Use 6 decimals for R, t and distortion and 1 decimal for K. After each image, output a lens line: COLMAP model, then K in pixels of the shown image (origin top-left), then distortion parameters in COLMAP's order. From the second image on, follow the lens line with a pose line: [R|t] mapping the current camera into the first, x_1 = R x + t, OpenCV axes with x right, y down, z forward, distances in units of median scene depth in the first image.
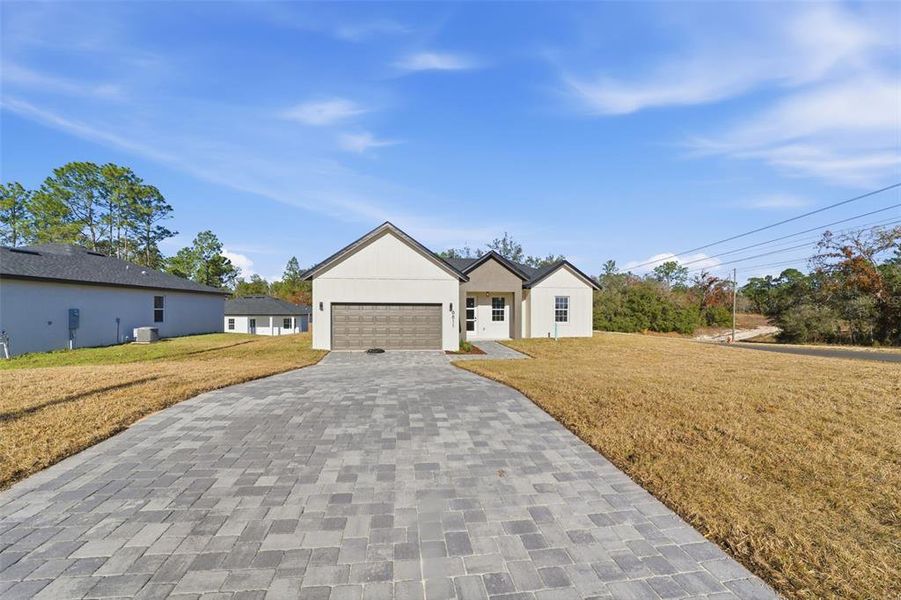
lens RADIAL K [[371.9, 0, 451.5], [0, 371.9, 302.1], [0, 0, 1]] dist [-0.015201, 0.000150]
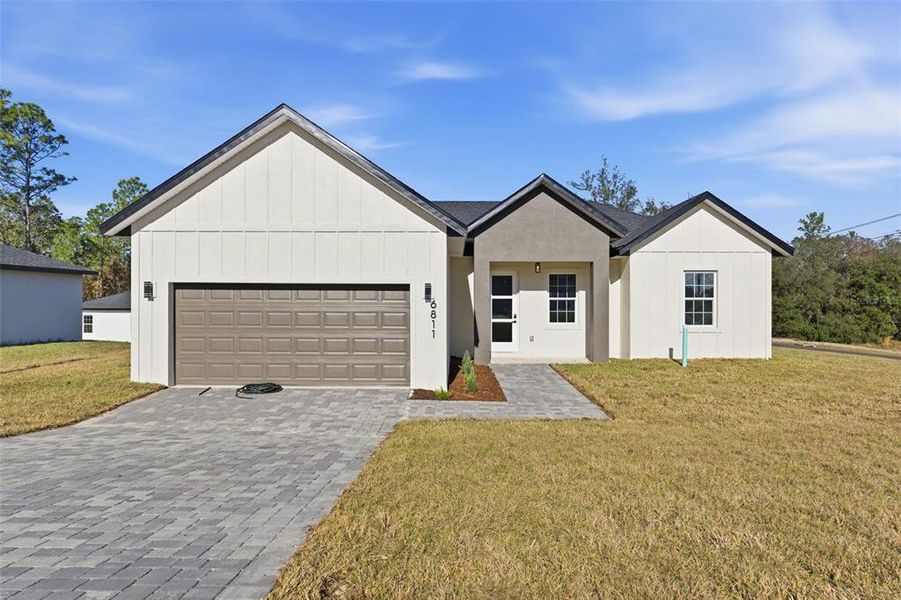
lens RADIAL K [[587.2, 0, 451.5], [0, 587.2, 294.9], [0, 0, 1]] dist [0.025642, -0.000241]
pose [[0.989692, -0.001697, -0.143199, 0.093406], [0.003044, 0.999953, 0.009193, 0.007228], [0.143177, -0.009534, 0.989651, 0.220504]]
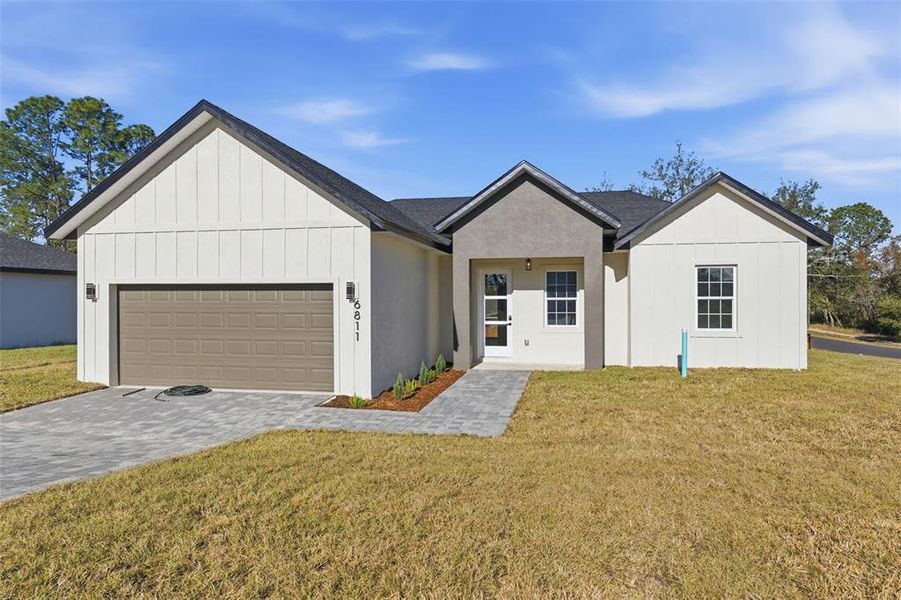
lens RADIAL K [[595.0, 0, 449.2], [0, 595.0, 297.0], [0, 0, 1]] dist [0.025392, 0.002268]
pose [[0.943012, -0.007167, -0.332680, 0.238171], [0.010173, 0.999922, 0.007294, 0.011159], [0.332602, -0.010262, 0.943011, 0.295130]]
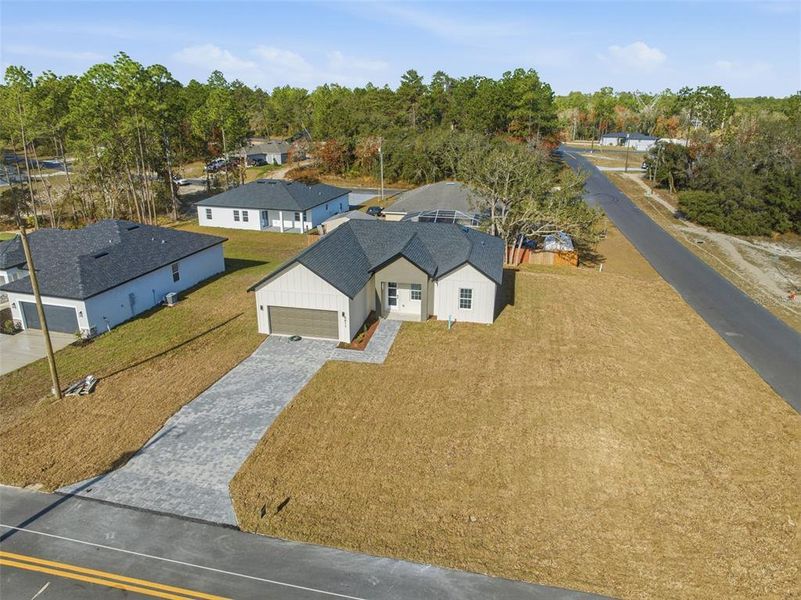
lens RADIAL K [[551.7, 0, 400.5], [0, 551.7, 300.0], [0, 0, 1]] dist [-0.002021, -0.000539]
pose [[0.947716, 0.112782, -0.298521, 0.611968], [-0.000687, 0.936184, 0.351509, -0.575758], [0.319115, -0.332926, 0.887314, -0.586326]]
